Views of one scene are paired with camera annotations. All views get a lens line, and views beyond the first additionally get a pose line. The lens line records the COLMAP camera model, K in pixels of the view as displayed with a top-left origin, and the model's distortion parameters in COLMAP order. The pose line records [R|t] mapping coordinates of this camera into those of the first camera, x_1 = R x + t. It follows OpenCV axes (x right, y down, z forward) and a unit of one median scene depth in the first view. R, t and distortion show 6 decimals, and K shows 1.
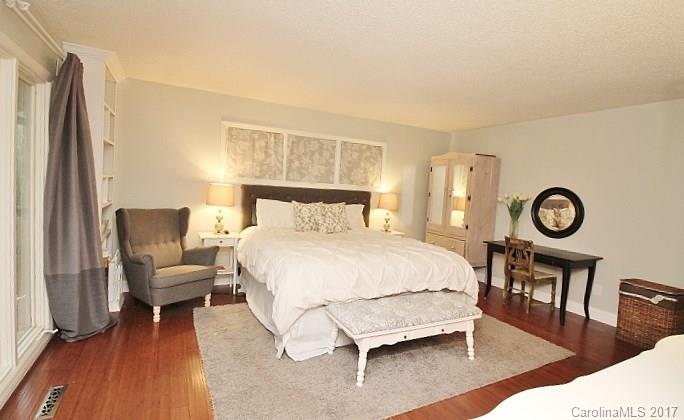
lens RADIAL K [[337.3, 0, 341.0], [0, 337.3, 209.3], [0, 0, 1]] dist [0.000400, 0.000023]
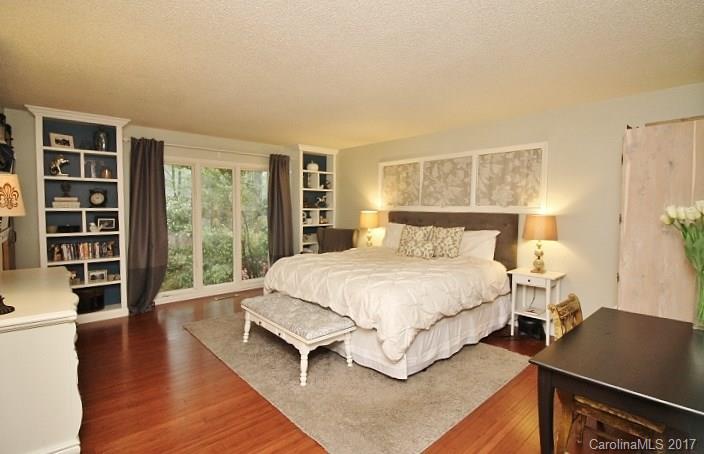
lens RADIAL K [[341.7, 0, 351.7], [0, 341.7, 224.5], [0, 0, 1]] dist [-0.000938, -0.000036]
pose [[0.262347, -0.015073, -0.964856, 0.750198], [-0.064154, 0.997393, -0.033025, 0.019633], [0.962839, 0.070563, 0.260696, 0.490756]]
